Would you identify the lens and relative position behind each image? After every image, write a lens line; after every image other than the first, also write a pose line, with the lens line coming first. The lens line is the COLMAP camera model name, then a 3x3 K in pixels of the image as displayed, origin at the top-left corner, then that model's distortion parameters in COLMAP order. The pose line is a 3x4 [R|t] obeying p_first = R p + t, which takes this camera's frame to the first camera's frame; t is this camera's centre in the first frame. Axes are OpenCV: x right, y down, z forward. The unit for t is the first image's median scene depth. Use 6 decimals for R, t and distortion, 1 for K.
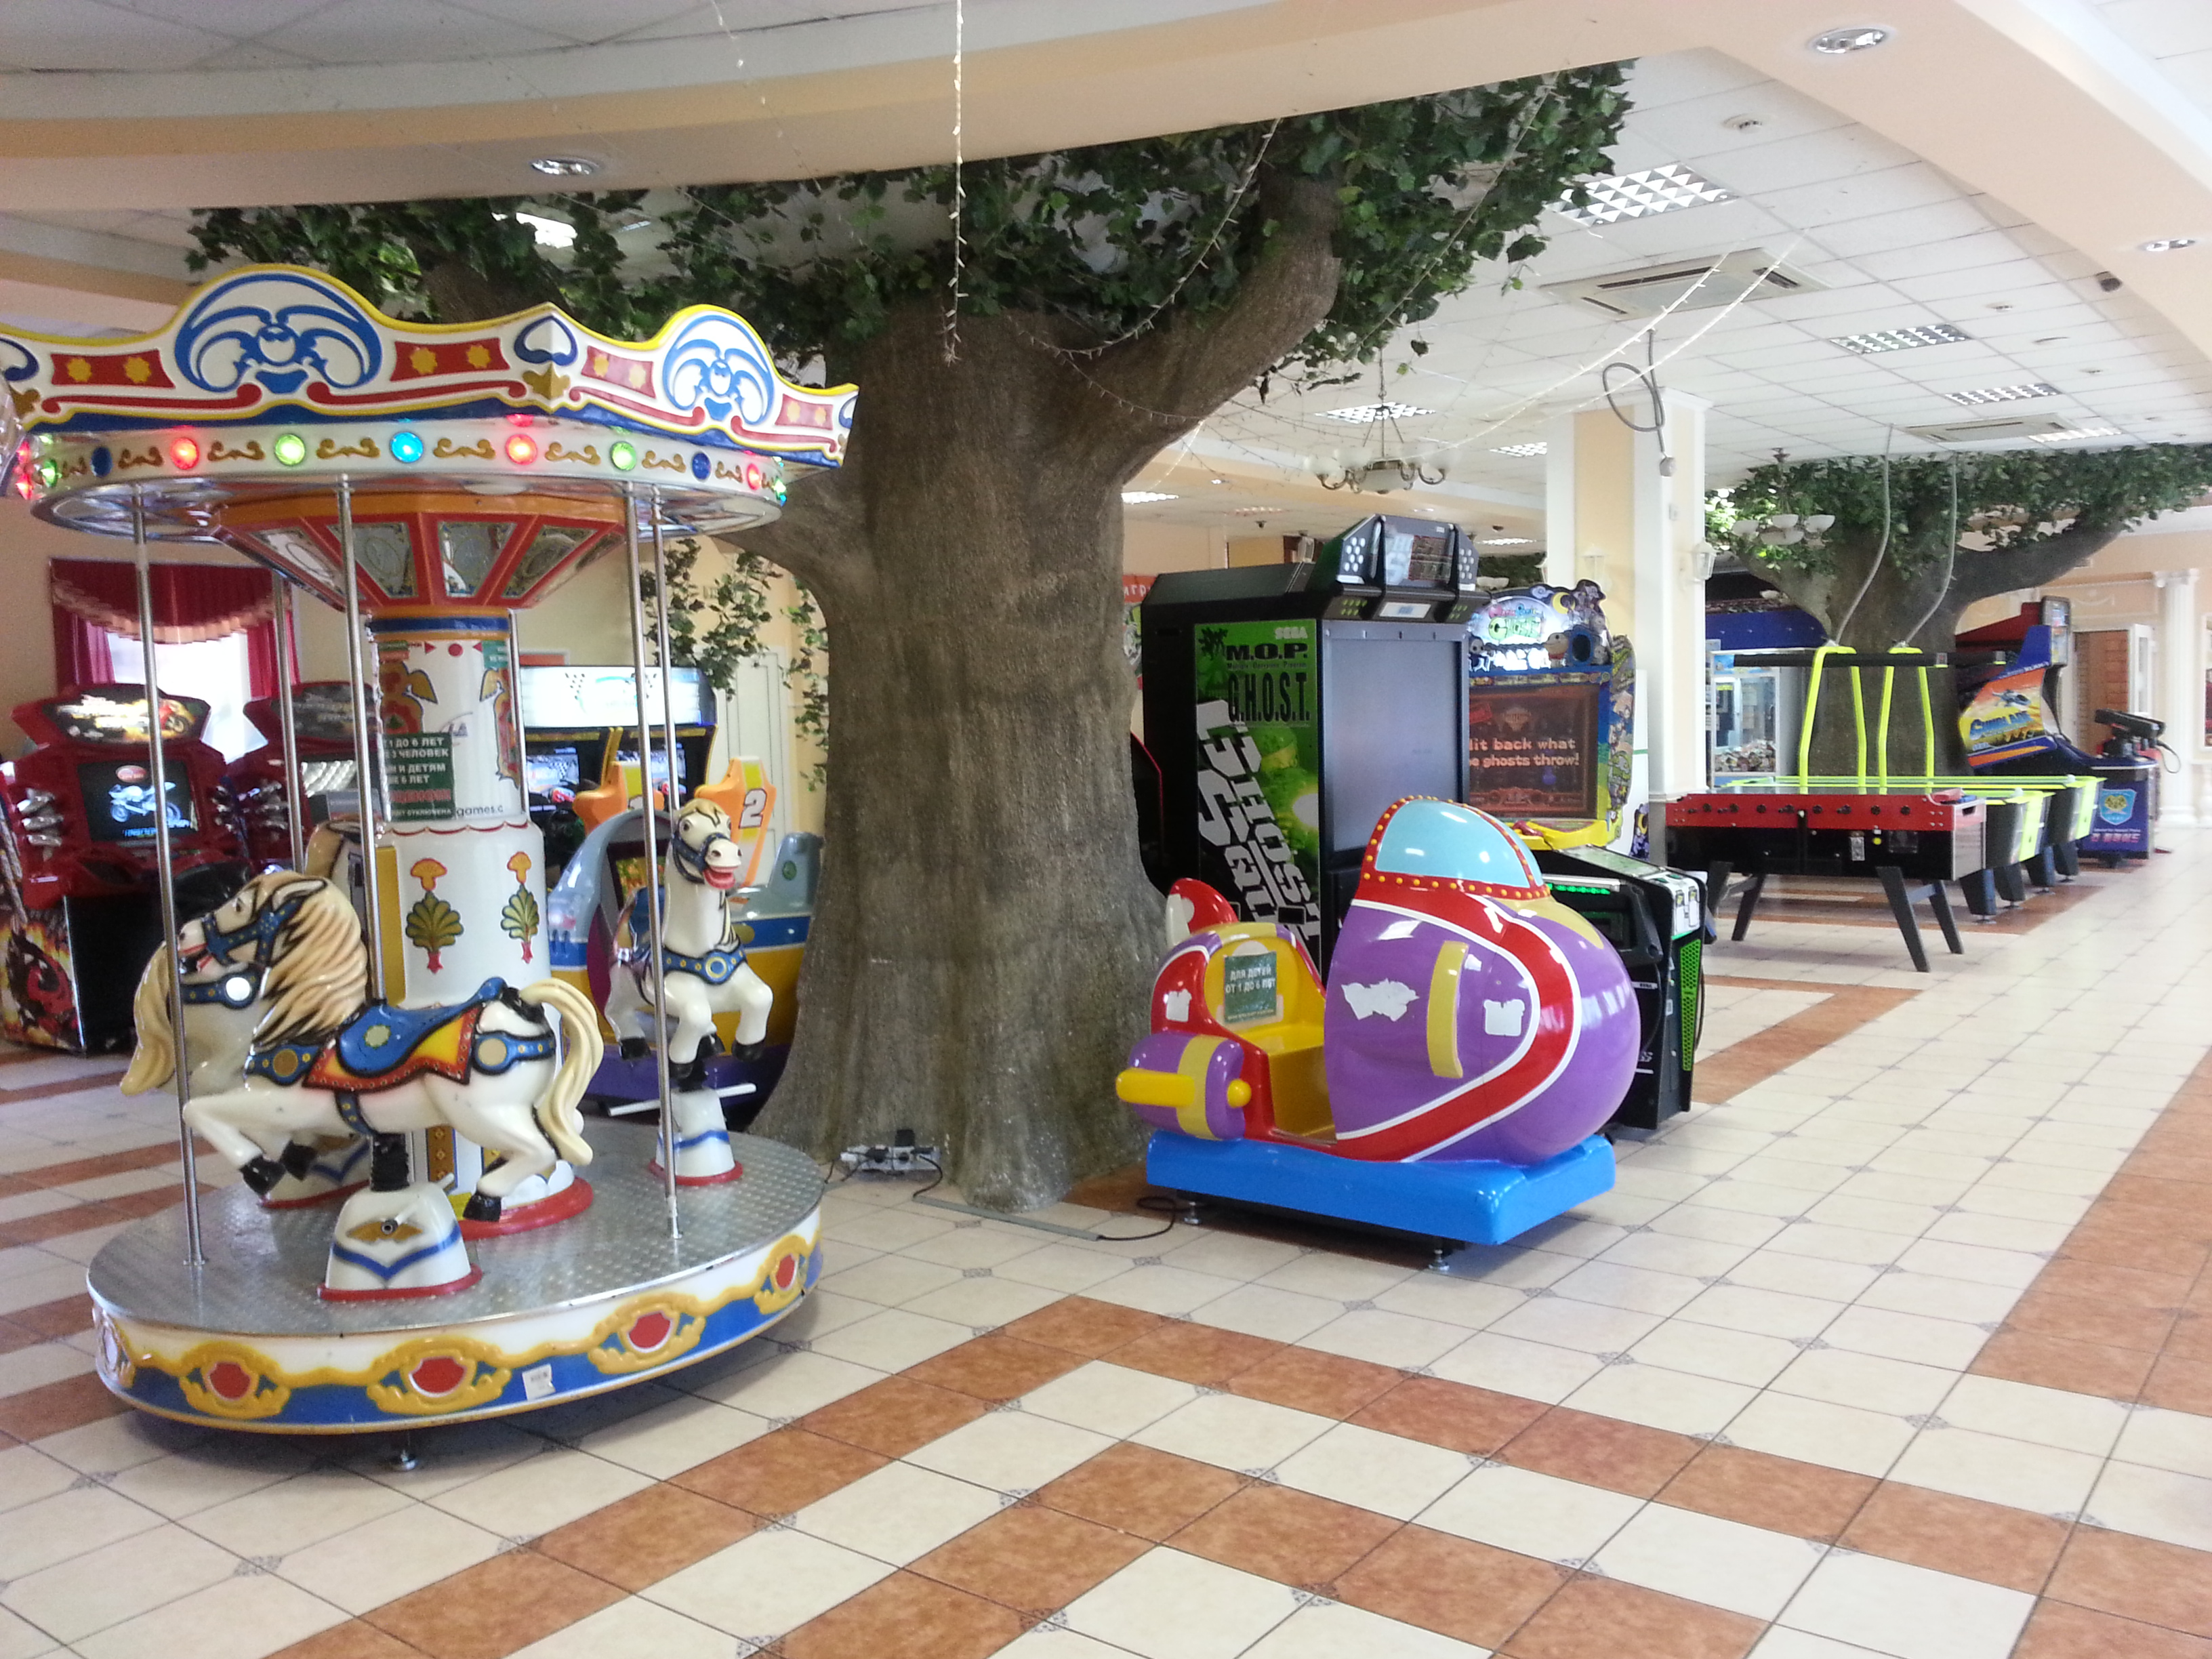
lens RADIAL K [[1773.5, 0, 1095.2], [0, 1773.5, 812.3], [0, 0, 1]] dist [0.095216, -0.172741]
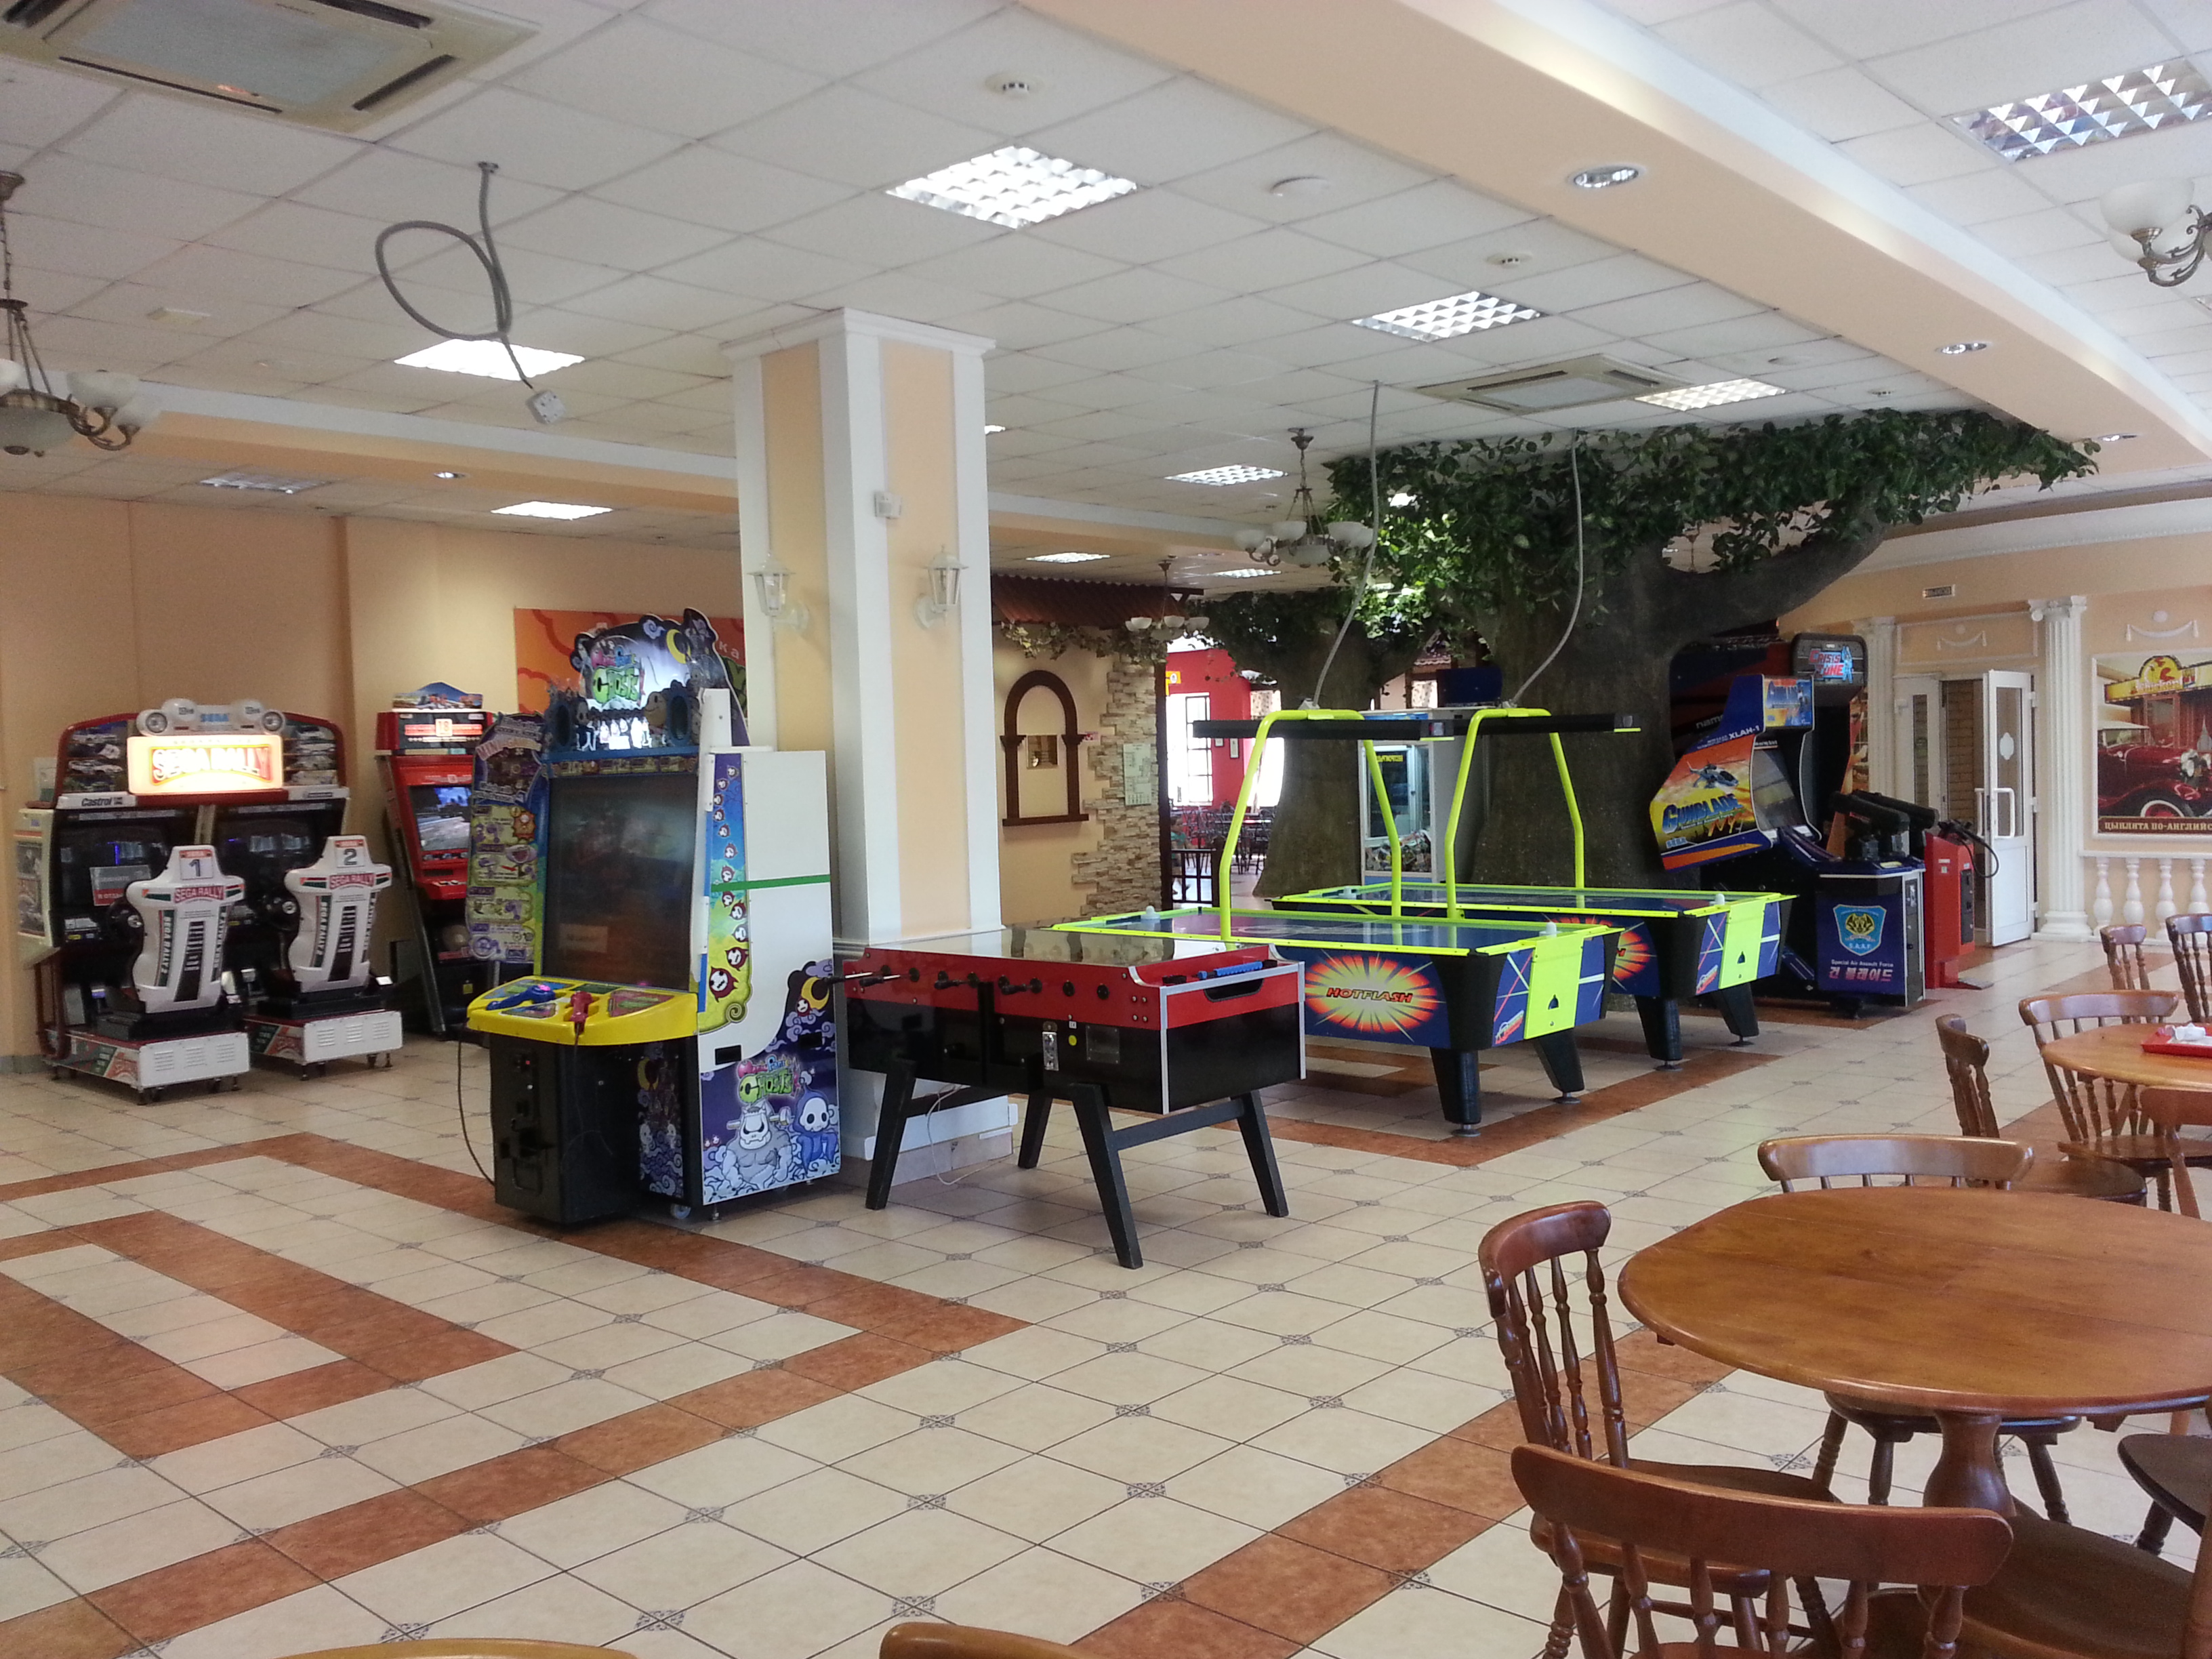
lens RADIAL K [[1773.5, 0, 1095.2], [0, 1773.5, 812.3], [0, 0, 1]] dist [0.095216, -0.172741]
pose [[0.996299, 0.001063, -0.085950, 0.462520], [-0.003369, 0.999638, -0.026697, -0.041492], [0.085891, 0.026888, 0.995942, 0.380733]]
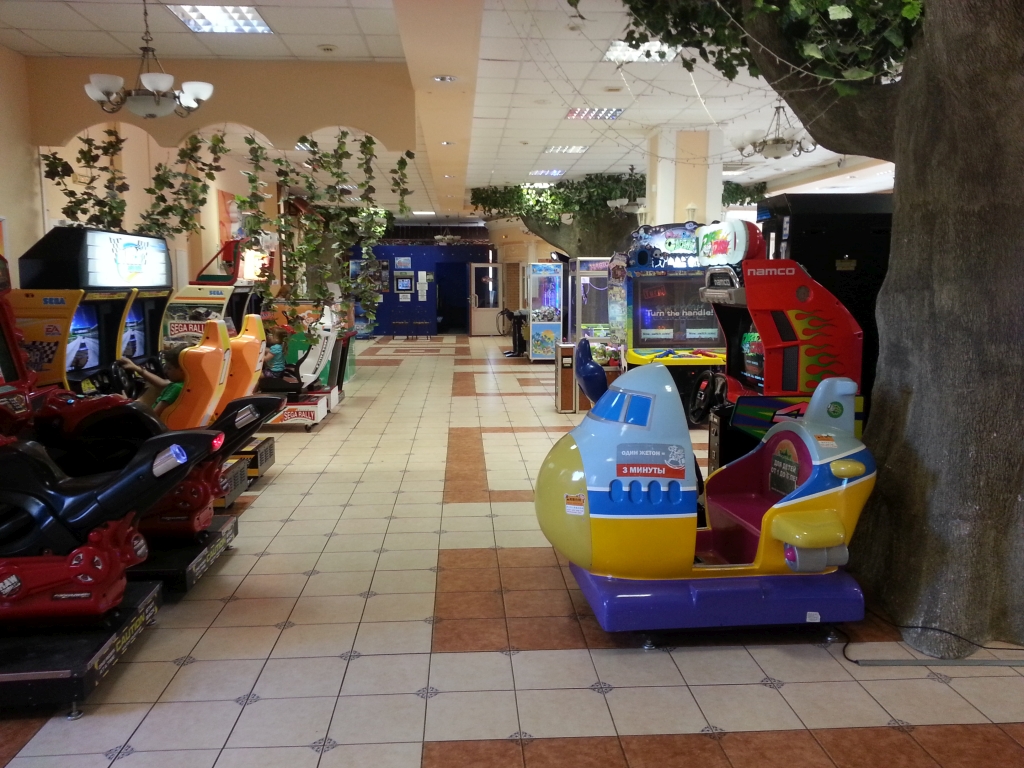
lens RADIAL K [[821.0, 0, 507.0], [0, 821.0, 376.0], [0, 0, 1]] dist [0.095216, -0.172741]
pose [[0.756107, -0.048494, 0.652649, -0.465286], [0.018628, 0.998442, 0.052607, -0.016089], [-0.654183, -0.027619, 0.755832, 0.469816]]
